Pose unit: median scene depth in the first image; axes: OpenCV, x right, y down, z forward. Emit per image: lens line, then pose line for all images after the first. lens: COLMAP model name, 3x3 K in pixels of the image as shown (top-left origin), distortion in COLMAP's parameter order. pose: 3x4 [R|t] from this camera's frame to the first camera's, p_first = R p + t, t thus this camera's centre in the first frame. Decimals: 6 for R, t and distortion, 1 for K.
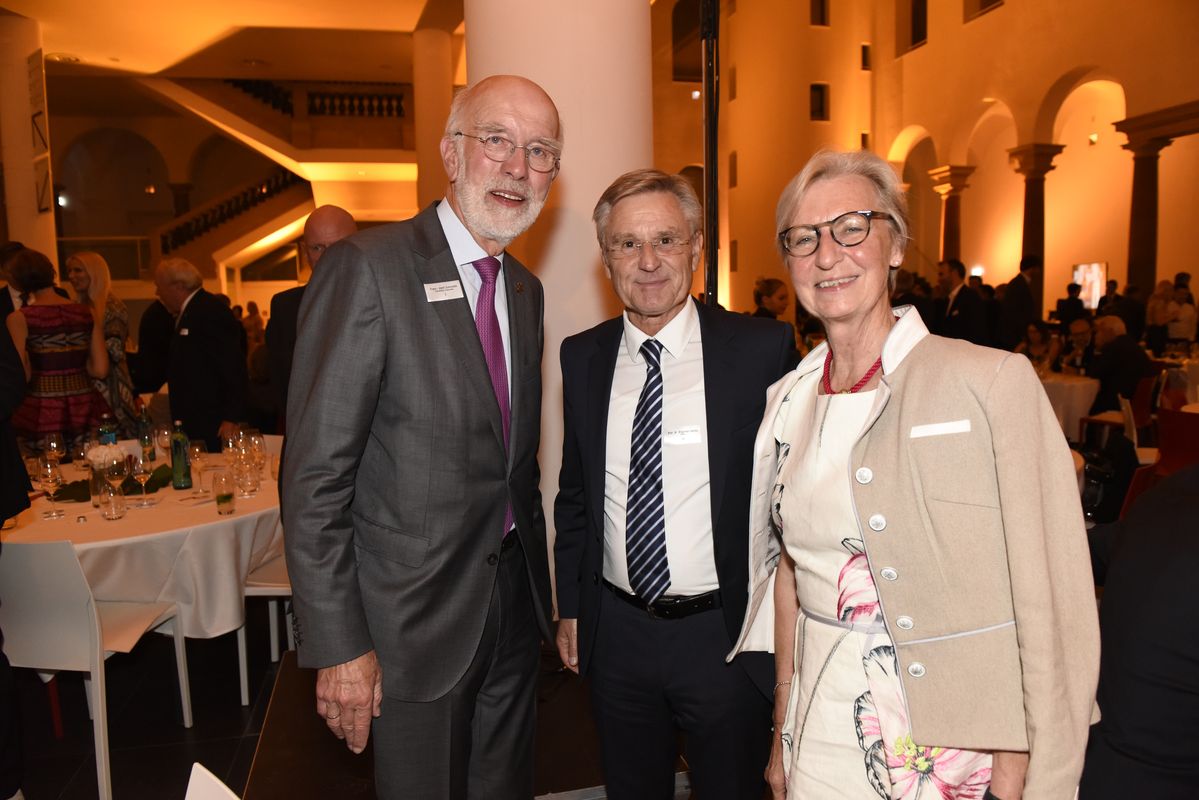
lens RADIAL K [[815.2, 0, 601.6], [0, 815.2, 395.3], [0, 0, 1]] dist [-0.042574, -0.005186]
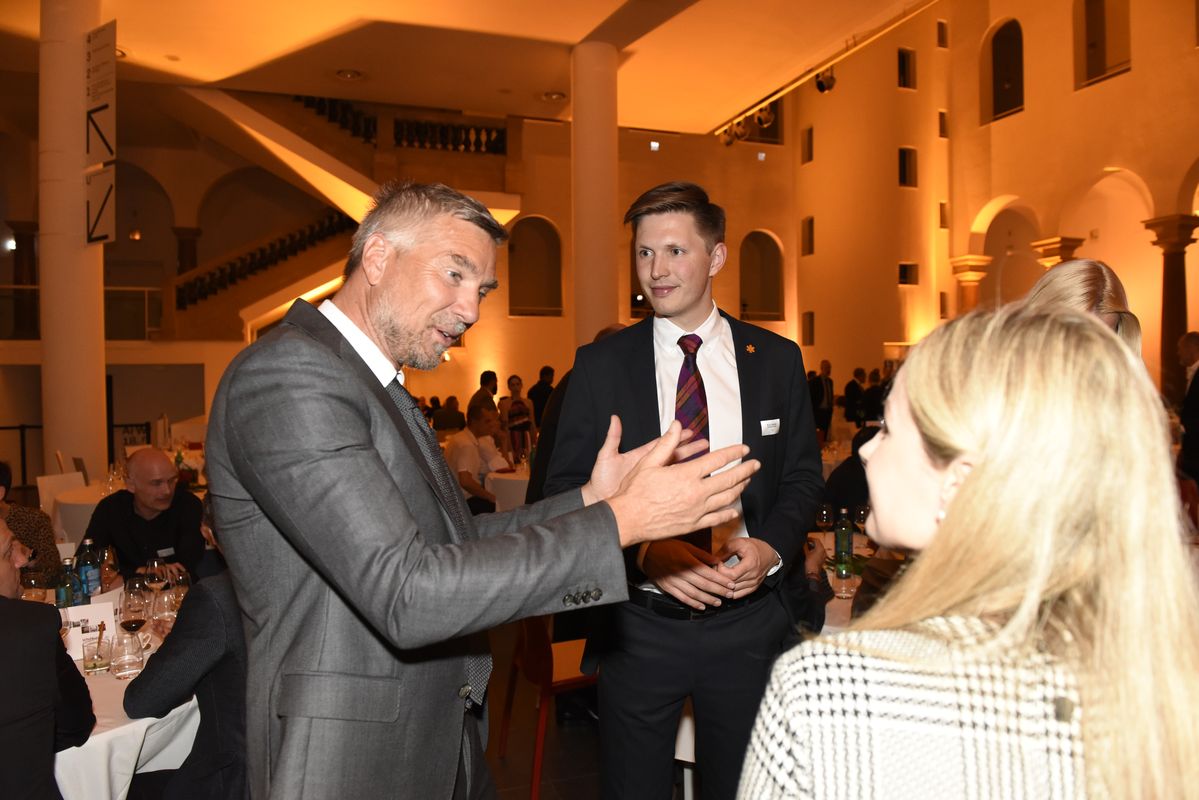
lens RADIAL K [[815.2, 0, 604.3], [0, 815.2, 404.8], [0, 0, 1]] dist [-0.042574, -0.005186]
pose [[0.993114, 0.008689, 0.116826, -0.212916], [0.000629, 0.996835, -0.079491, -0.015728], [-0.117147, 0.079017, 0.989966, 0.154026]]
